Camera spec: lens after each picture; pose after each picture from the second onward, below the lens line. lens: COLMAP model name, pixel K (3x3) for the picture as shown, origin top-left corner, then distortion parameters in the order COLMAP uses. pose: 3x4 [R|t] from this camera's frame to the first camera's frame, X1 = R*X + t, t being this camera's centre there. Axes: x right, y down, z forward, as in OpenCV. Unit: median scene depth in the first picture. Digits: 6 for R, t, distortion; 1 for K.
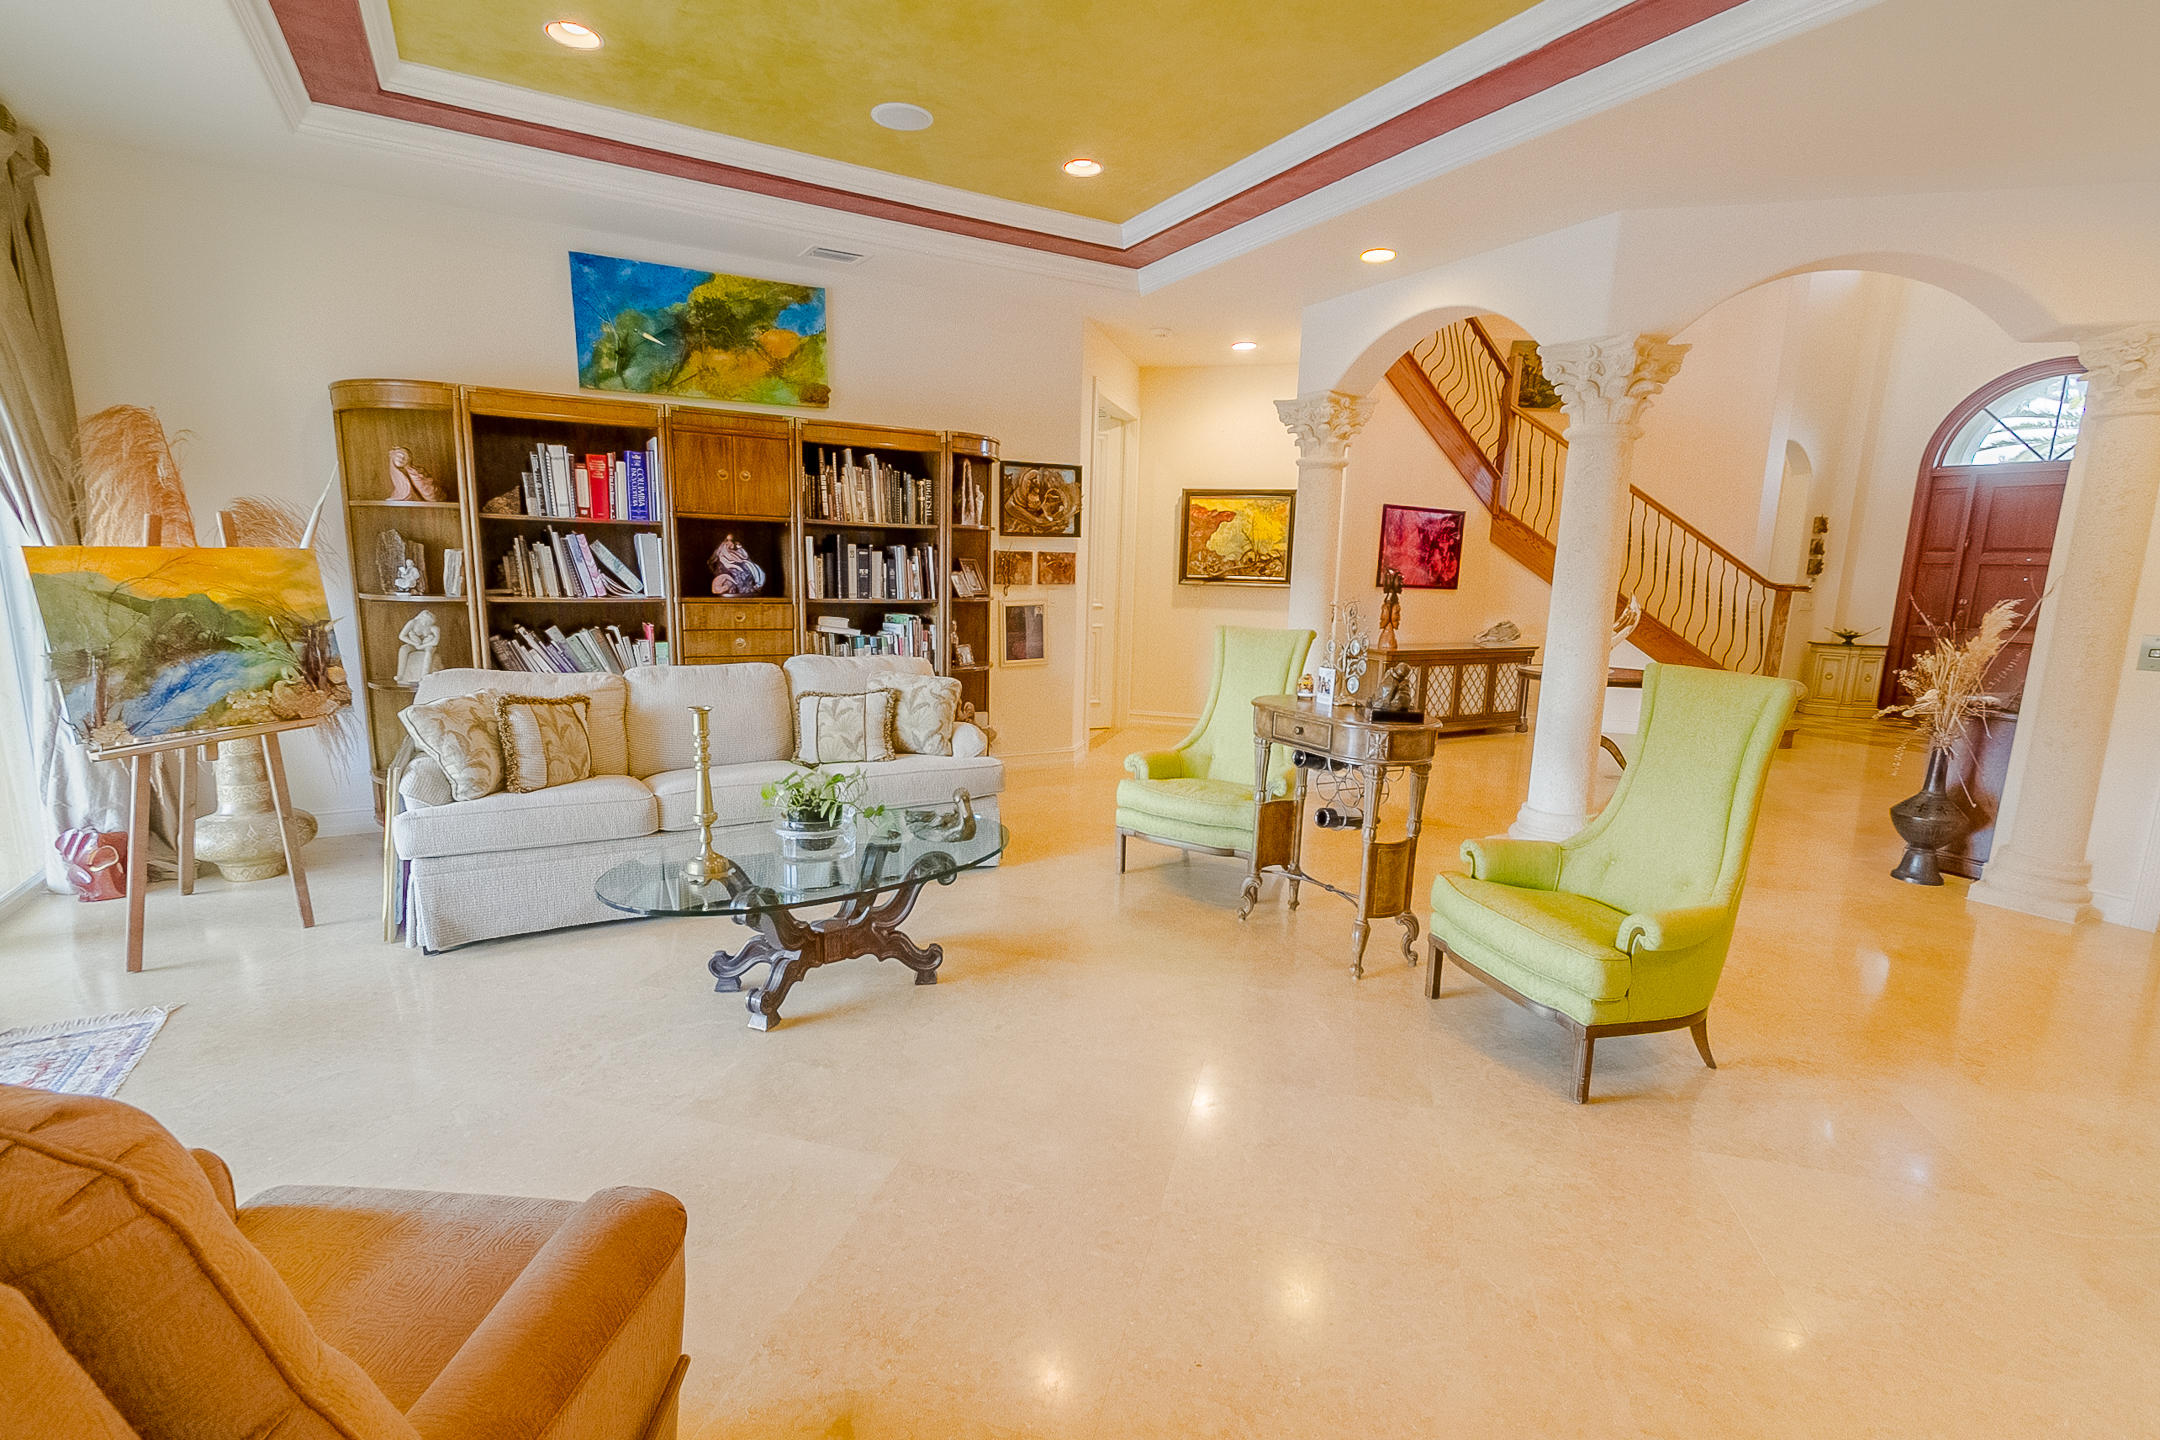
lens RADIAL K [[981.6, 0, 1096.2], [0, 981.6, 724.1], [0, 0, 1]] dist [0.004670, -0.001650]
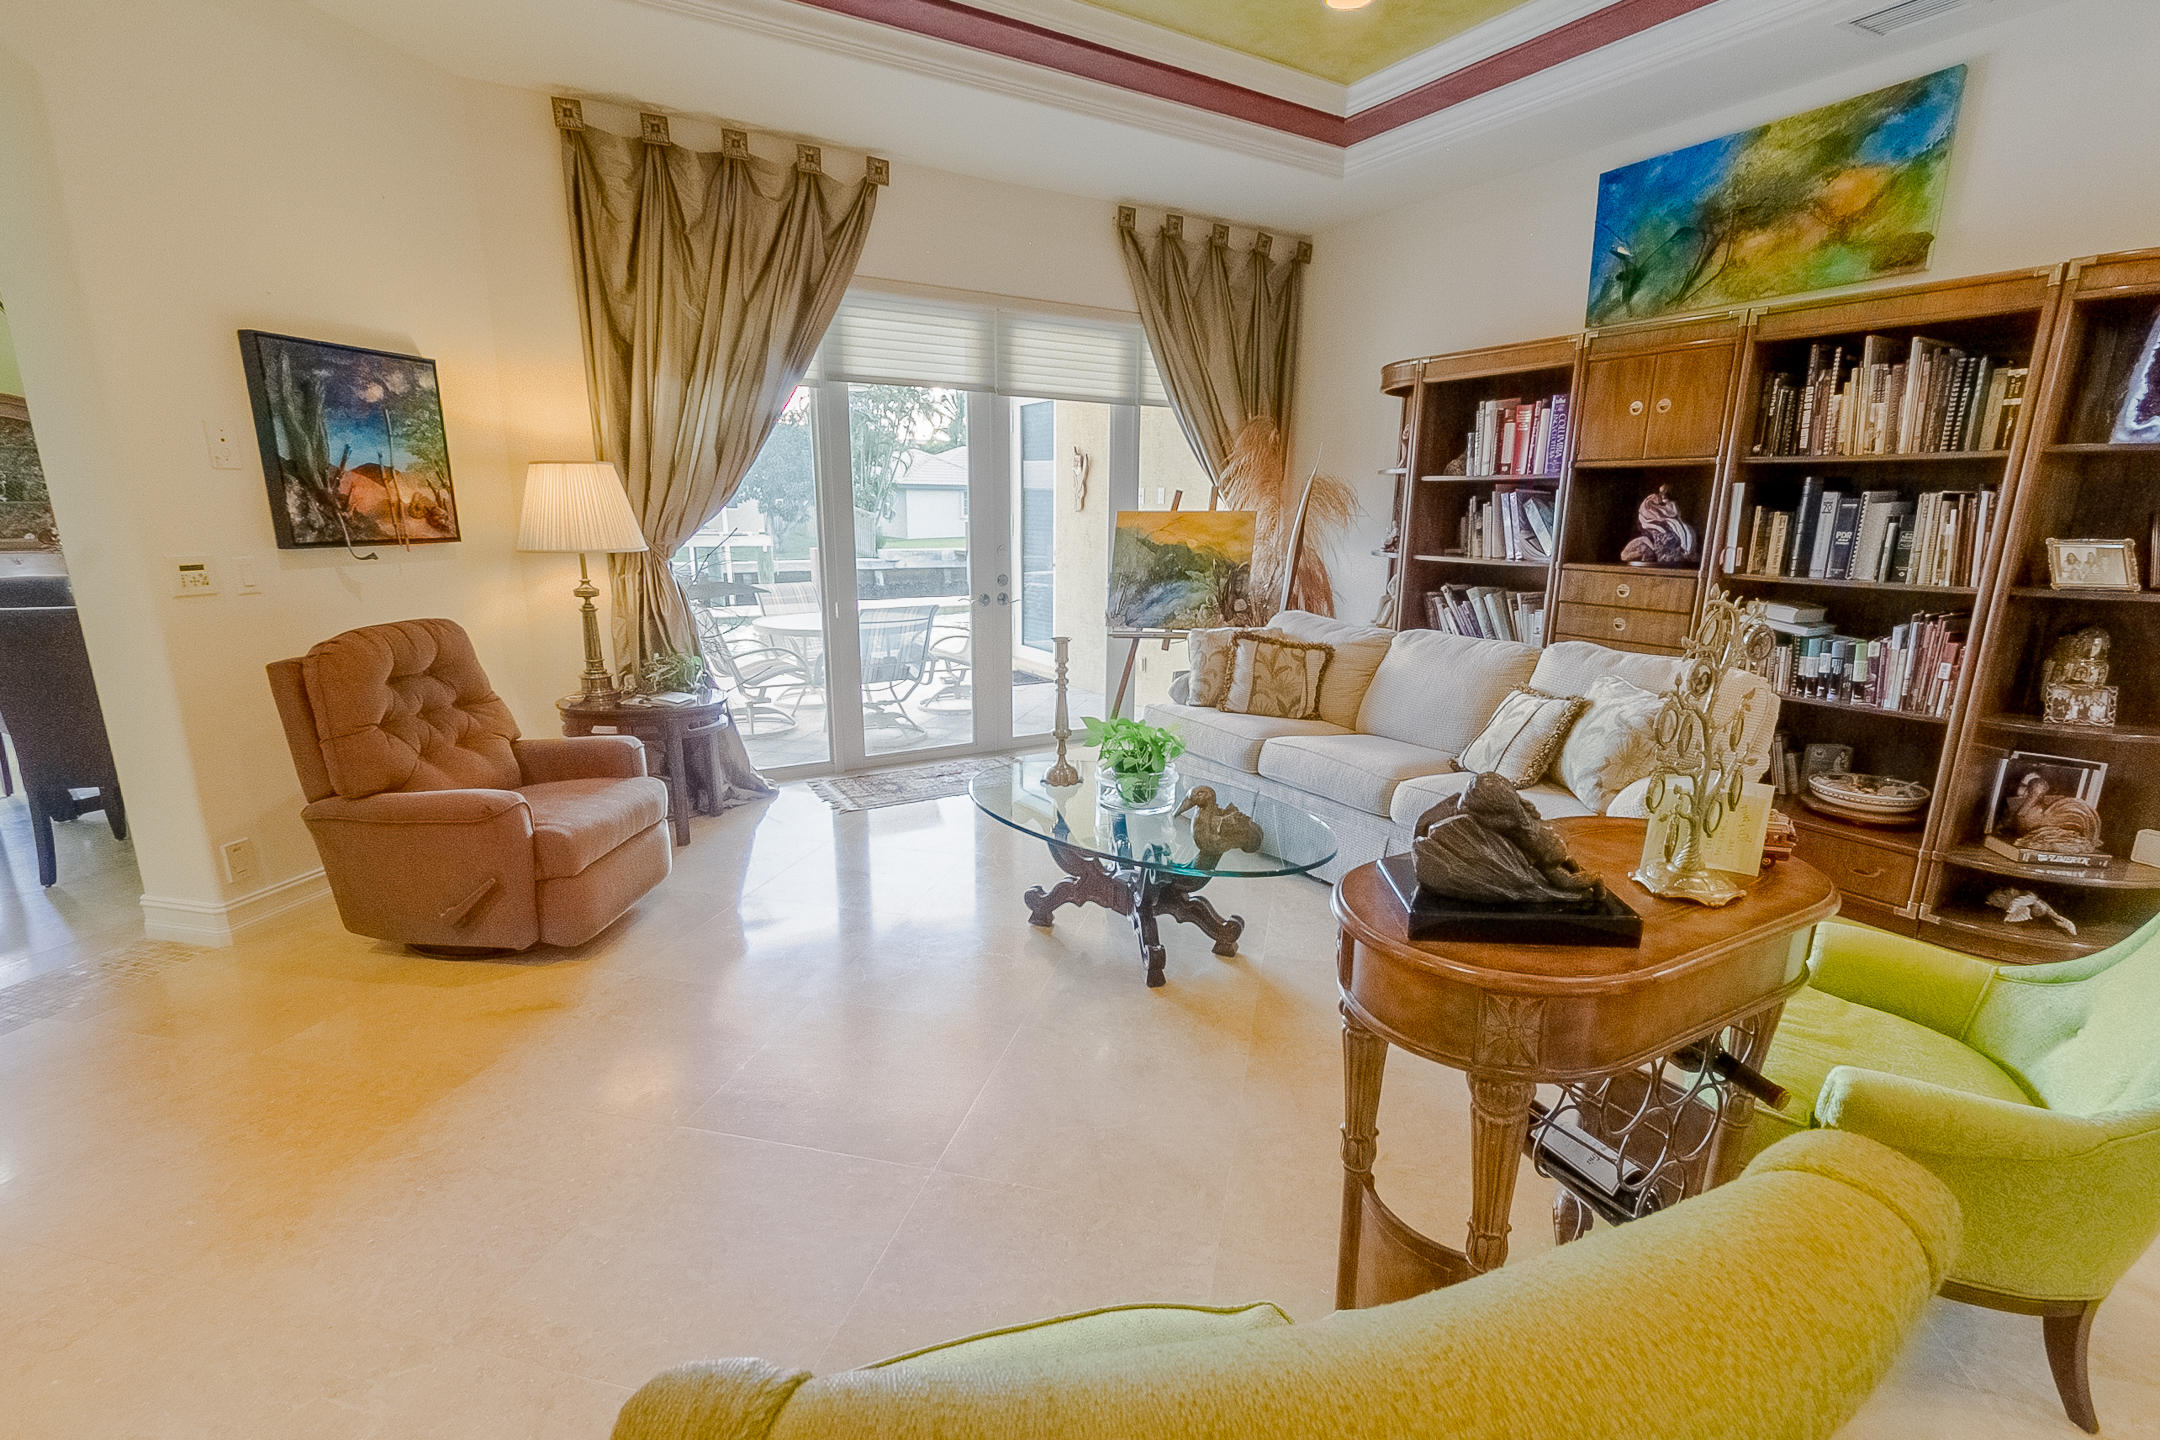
lens RADIAL K [[981.6, 0, 1085.2], [0, 981.6, 731.3], [0, 0, 1]] dist [0.004670, -0.001650]
pose [[0.016643, 0.198707, -0.979918, 0.394577], [-0.173006, 0.965843, 0.192915, -0.072647], [0.984780, 0.166321, 0.050452, 0.516700]]
